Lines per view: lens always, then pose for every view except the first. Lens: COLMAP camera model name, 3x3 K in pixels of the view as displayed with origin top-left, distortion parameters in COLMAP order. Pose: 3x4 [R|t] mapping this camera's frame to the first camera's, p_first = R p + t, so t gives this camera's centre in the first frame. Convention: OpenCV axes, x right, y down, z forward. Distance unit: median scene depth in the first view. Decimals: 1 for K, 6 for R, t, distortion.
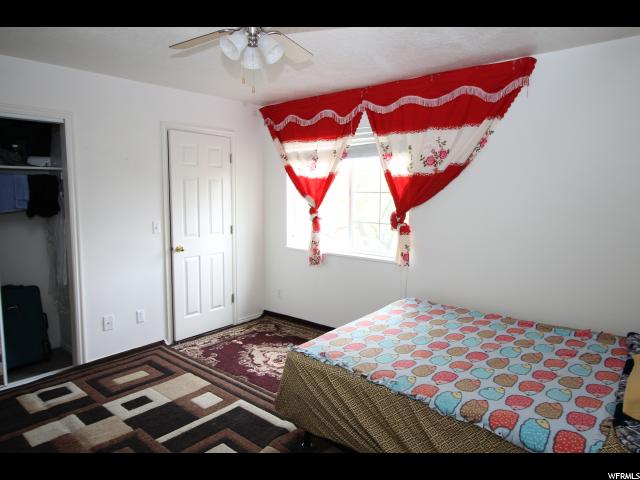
lens RADIAL K [[424.9, 0, 323.9], [0, 424.9, 238.4], [0, 0, 1]] dist [-0.000255, -0.001820]
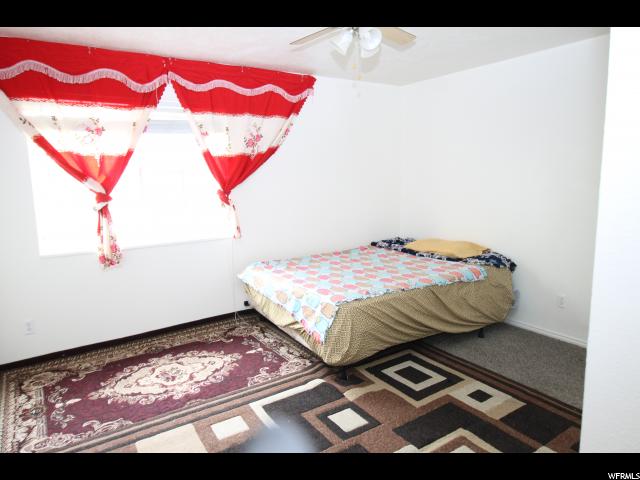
lens RADIAL K [[424.9, 0, 323.9], [0, 424.9, 238.4], [0, 0, 1]] dist [-0.000255, -0.001820]
pose [[0.261529, -0.160488, 0.951760, -0.763918], [0.127854, 0.983150, 0.130649, -0.047410], [-0.956690, 0.087518, 0.277641, 0.462277]]
